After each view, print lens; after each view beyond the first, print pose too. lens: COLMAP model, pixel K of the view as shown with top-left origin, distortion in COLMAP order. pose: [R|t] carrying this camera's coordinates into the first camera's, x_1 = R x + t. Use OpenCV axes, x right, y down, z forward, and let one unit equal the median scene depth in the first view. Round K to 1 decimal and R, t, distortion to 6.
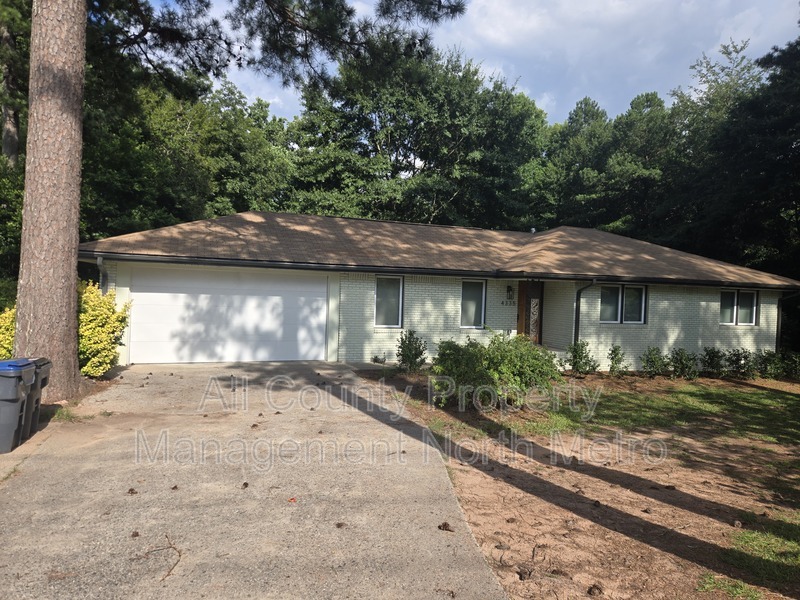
lens RADIAL K [[530.6, 0, 405.3], [0, 530.6, 301.4], [0, 0, 1]] dist [0.081583, -0.072815]
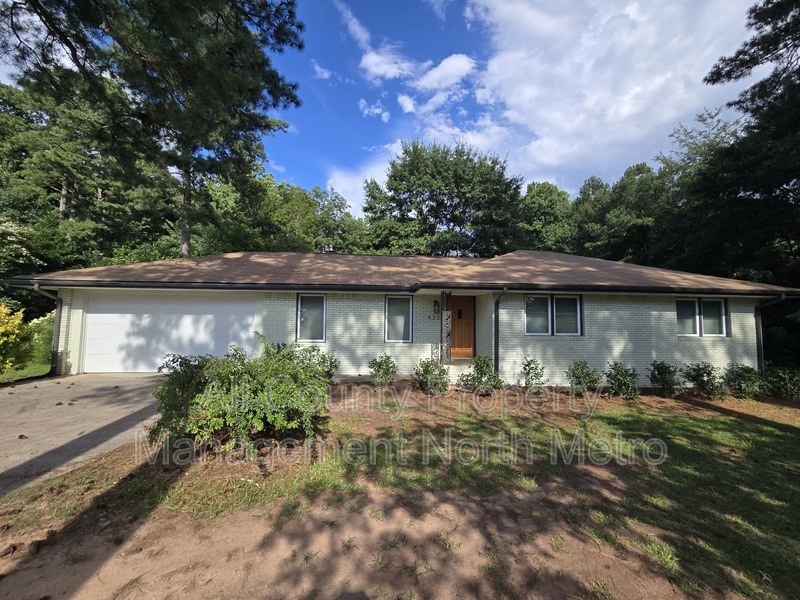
lens RADIAL K [[329.3, 0, 408.3], [0, 329.3, 299.4], [0, 0, 1]] dist [0.001123, 0.000215]
pose [[0.966429, -0.042503, -0.253395, 0.280890], [0.018380, 0.995132, -0.096820, 0.027882], [0.256276, 0.088912, 0.962506, 0.332061]]
